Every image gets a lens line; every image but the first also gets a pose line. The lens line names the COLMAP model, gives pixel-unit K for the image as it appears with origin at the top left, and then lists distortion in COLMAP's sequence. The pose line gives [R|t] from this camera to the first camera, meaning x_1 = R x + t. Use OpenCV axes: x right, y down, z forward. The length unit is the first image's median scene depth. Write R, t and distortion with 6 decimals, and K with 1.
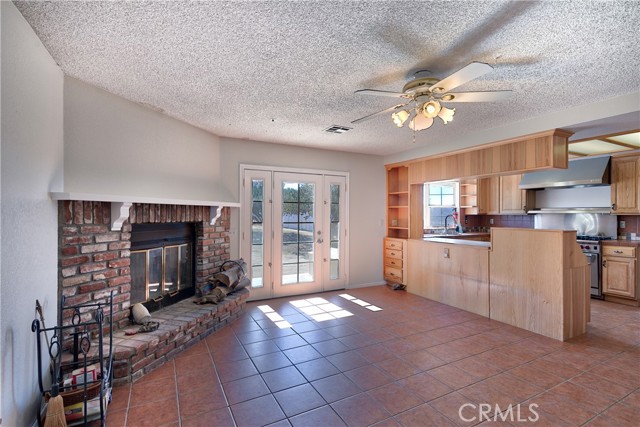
lens RADIAL K [[304.6, 0, 321.5], [0, 304.6, 214.4], [0, 0, 1]] dist [0.009758, -0.001878]
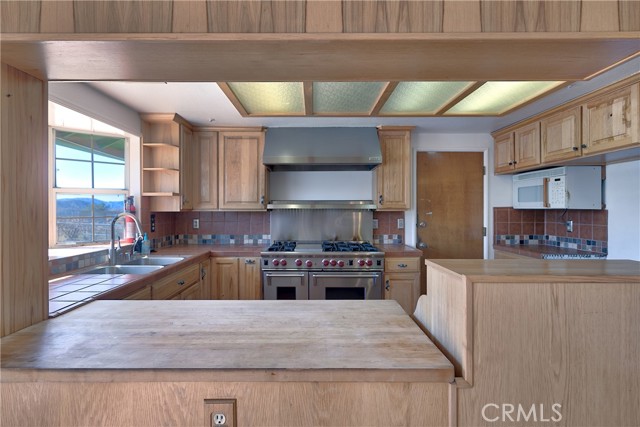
lens RADIAL K [[304.6, 0, 312.1], [0, 304.6, 210.7], [0, 0, 1]] dist [0.009758, -0.001878]
pose [[0.476464, -0.006344, 0.879171, 0.283262], [0.001578, 0.999979, 0.006360, -0.004971], [-0.879193, -0.001643, 0.476463, 0.885537]]
